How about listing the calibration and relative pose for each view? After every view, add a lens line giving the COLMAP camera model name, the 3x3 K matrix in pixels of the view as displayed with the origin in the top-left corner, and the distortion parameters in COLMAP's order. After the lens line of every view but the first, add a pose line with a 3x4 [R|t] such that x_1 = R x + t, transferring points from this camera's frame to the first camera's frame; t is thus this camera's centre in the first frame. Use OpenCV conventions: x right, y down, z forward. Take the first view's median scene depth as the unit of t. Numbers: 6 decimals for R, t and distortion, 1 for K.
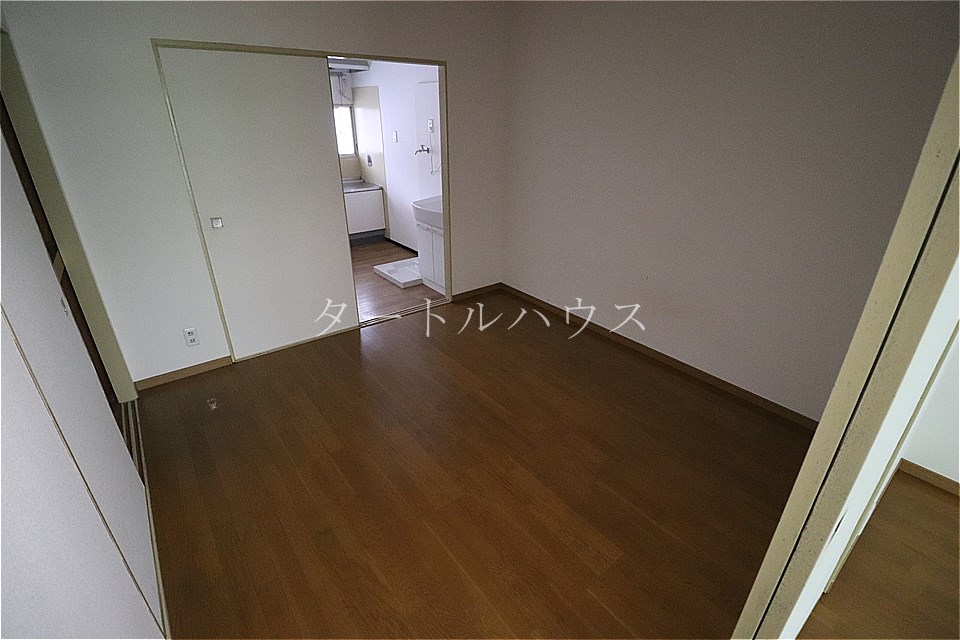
lens RADIAL K [[445.0, 0, 487.2], [0, 445.0, 317.0], [0, 0, 1]] dist [0.000411, -0.012326]
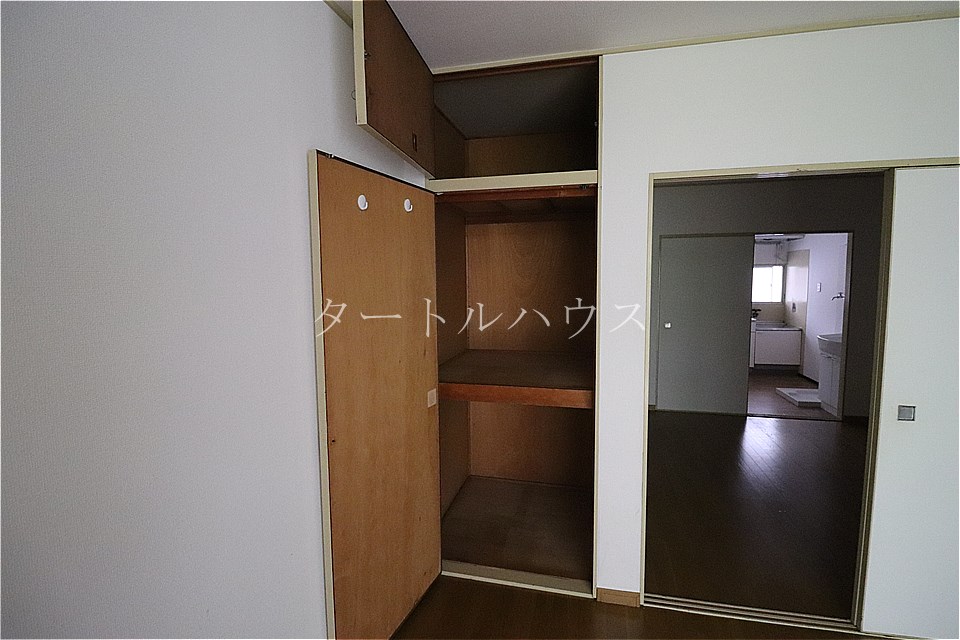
lens RADIAL K [[445.0, 0, 487.2], [0, 445.0, 317.0], [0, 0, 1]] dist [0.000411, -0.012326]
pose [[0.618976, 0.054932, -0.783487, 0.158530], [-0.314964, 0.931187, -0.183542, 0.146970], [0.719490, 0.360378, 0.593684, -0.276777]]
